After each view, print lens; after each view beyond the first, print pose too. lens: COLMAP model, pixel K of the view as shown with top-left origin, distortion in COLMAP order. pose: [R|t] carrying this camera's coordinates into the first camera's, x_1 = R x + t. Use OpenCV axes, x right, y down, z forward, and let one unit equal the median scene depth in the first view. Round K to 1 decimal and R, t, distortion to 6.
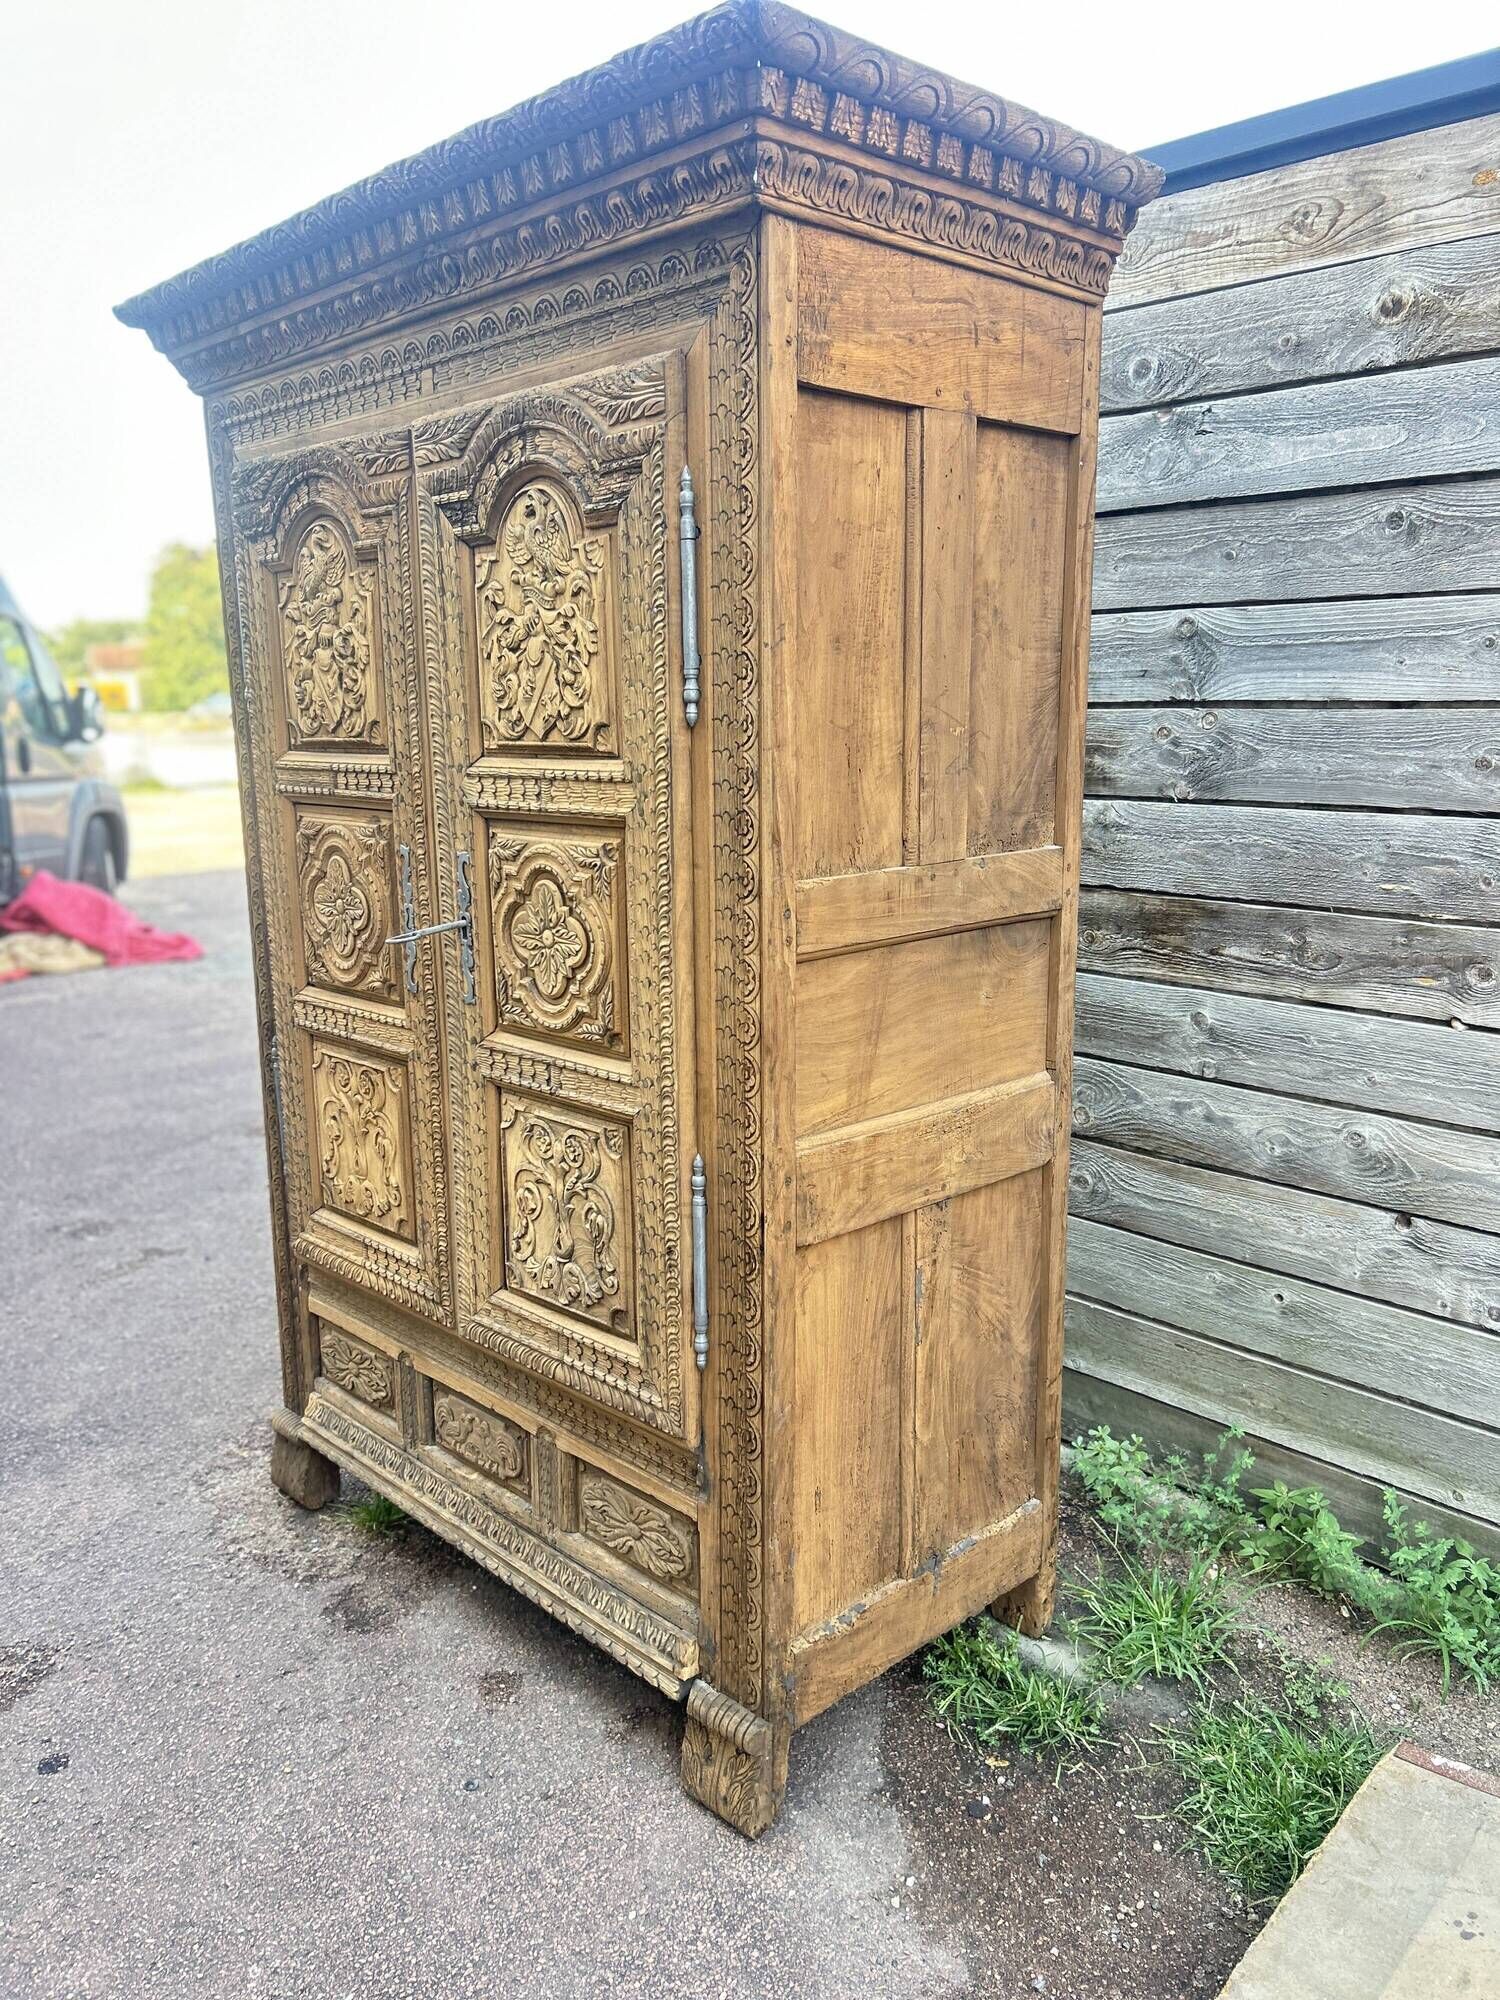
lens RADIAL K [[1507.4, 0, 750.0], [0, 1507.4, 1000.0], [0, 0, 1]] dist [0.052307, -0.058883]
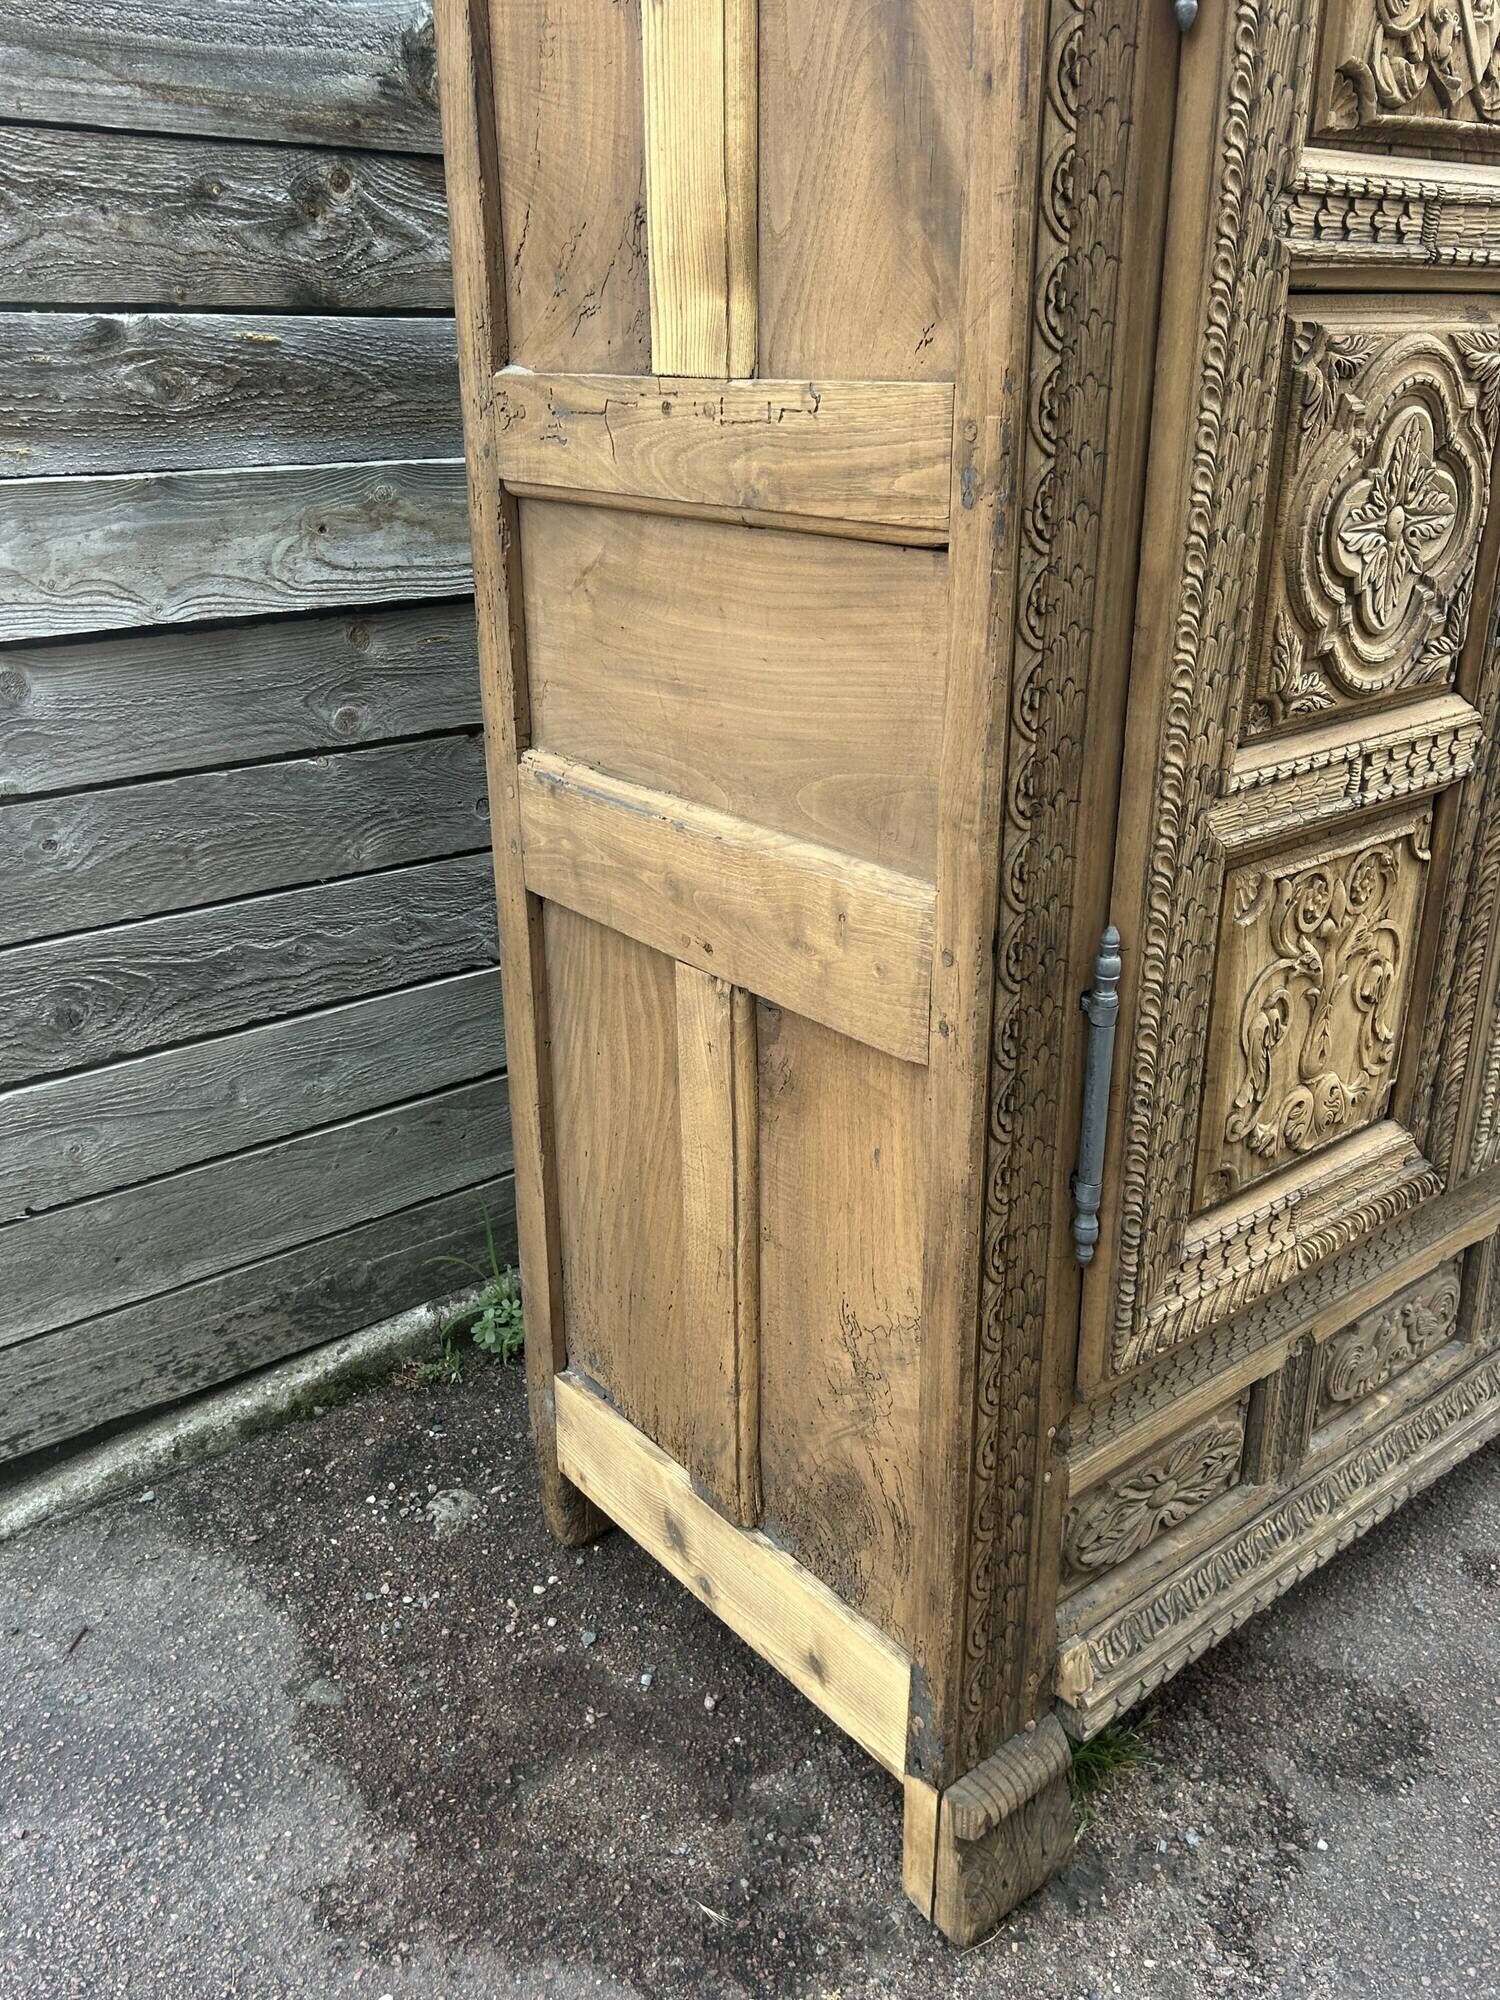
lens RADIAL K [[1699.8, 0, 737.7], [0, 1699.8, 1006.0], [0, 0, 1]] dist [0.013296, -0.012136]
pose [[0.083634, -0.362662, 0.928160, -0.892259], [0.194903, 0.919387, 0.341672, -0.155147], [-0.977250, 0.152326, 0.147576, 1.239171]]
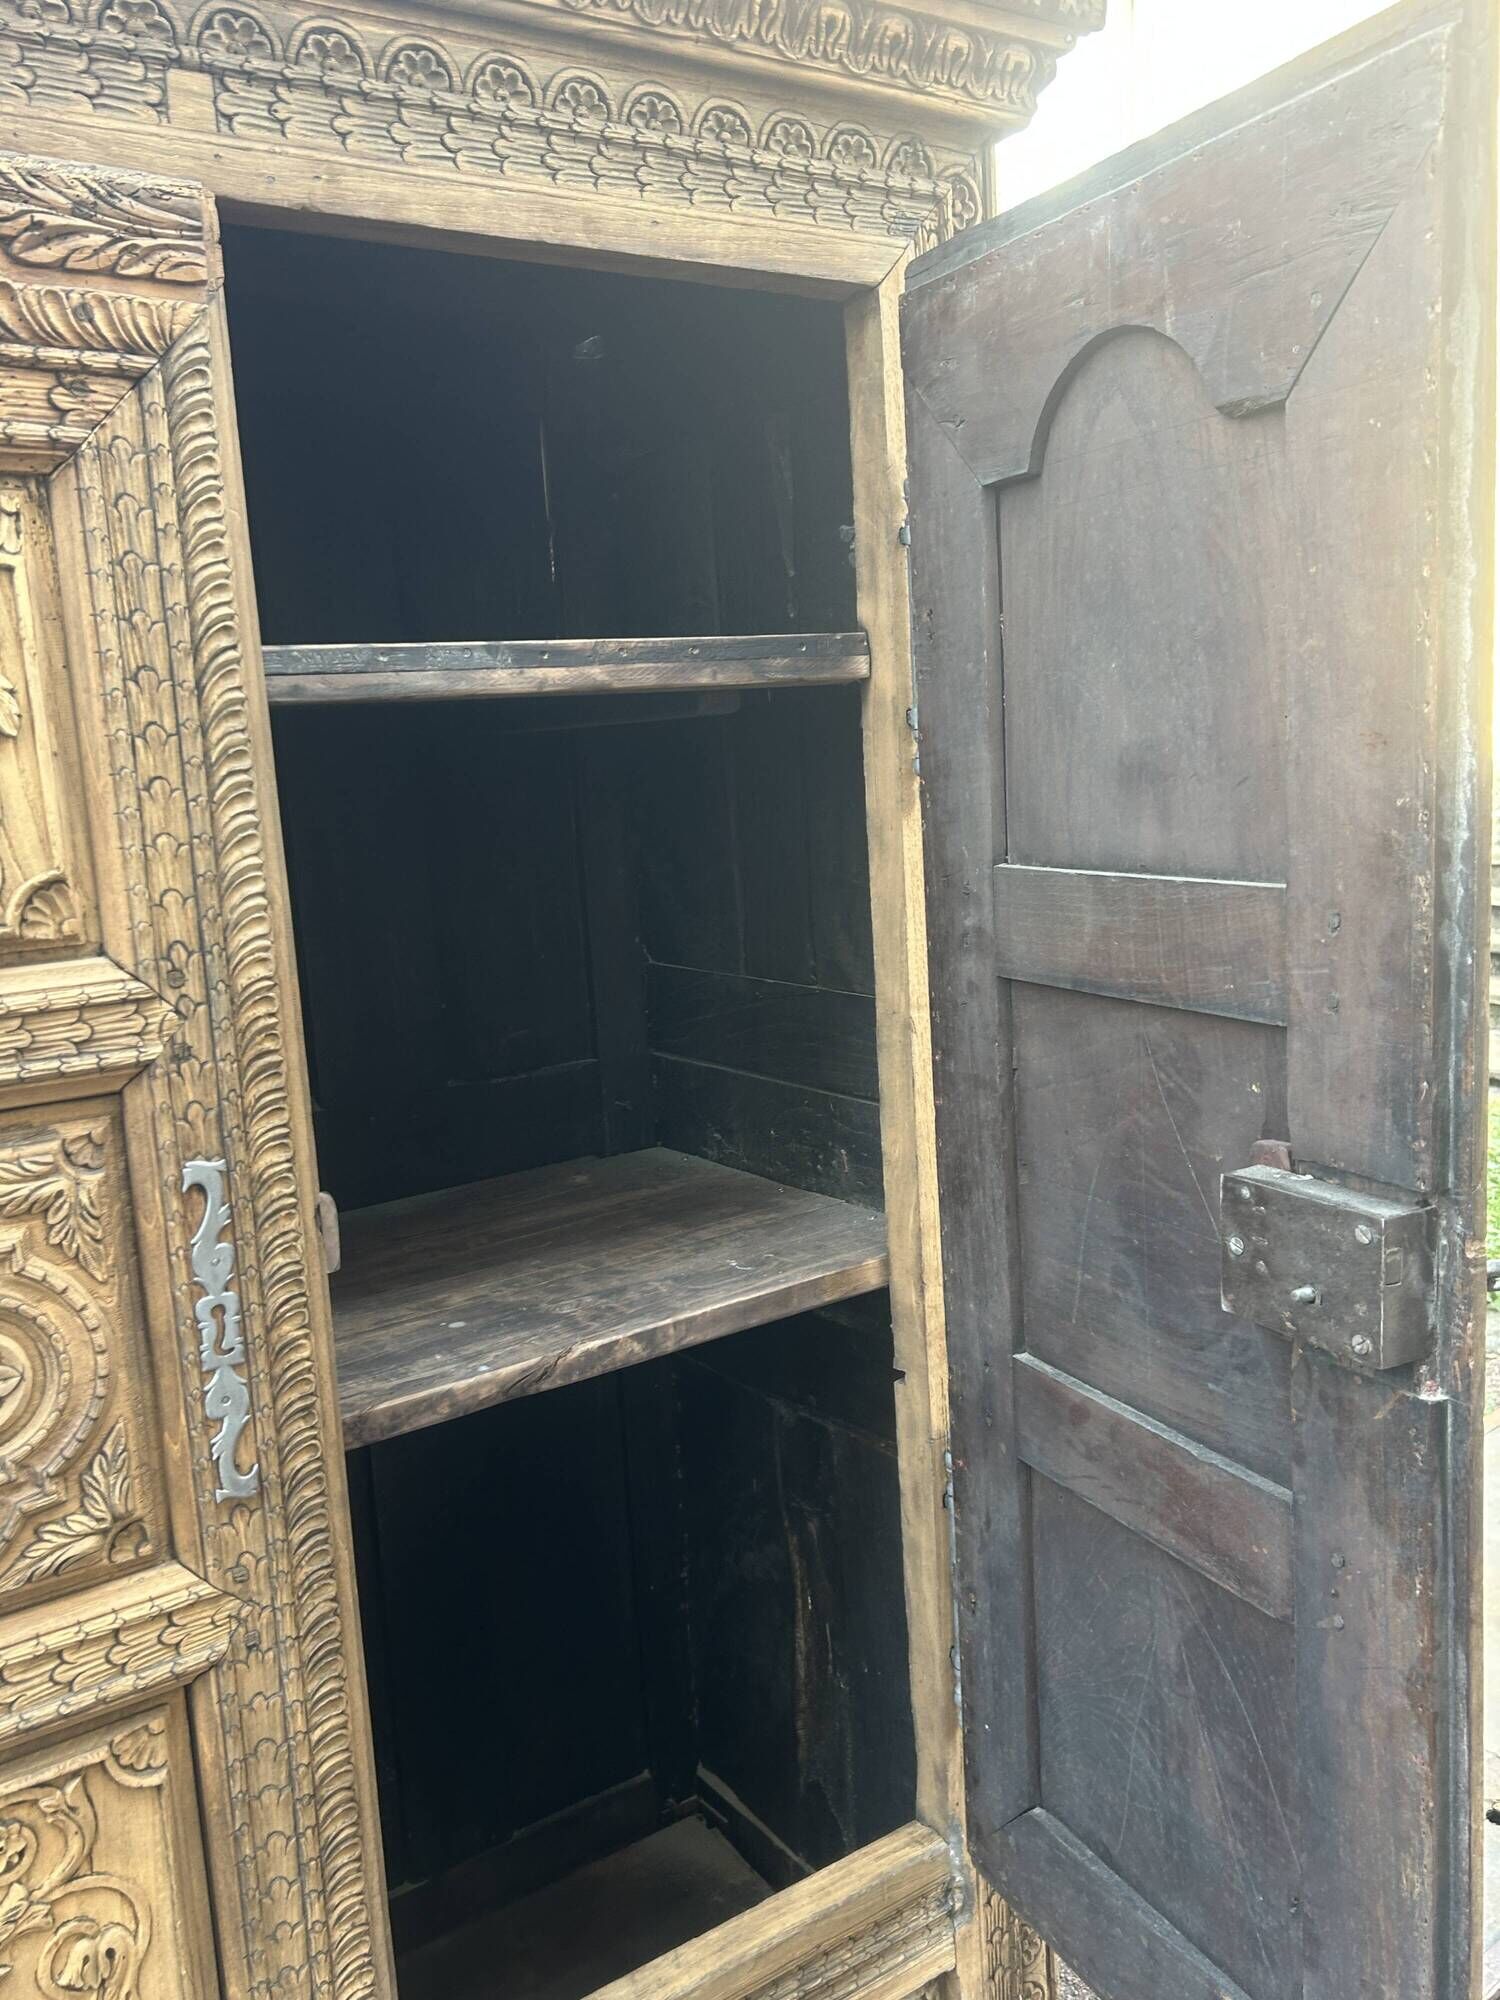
lens RADIAL K [[1708.2, 0, 750.0], [0, 1708.2, 1000.0], [0, 0, 1]] dist [0.027712, -0.002570]
pose [[0.161857, -0.144040, 0.976245, -0.671012], [0.245522, 0.964059, 0.101536, -0.158349], [-0.955783, 0.223255, 0.191404, 0.764679]]
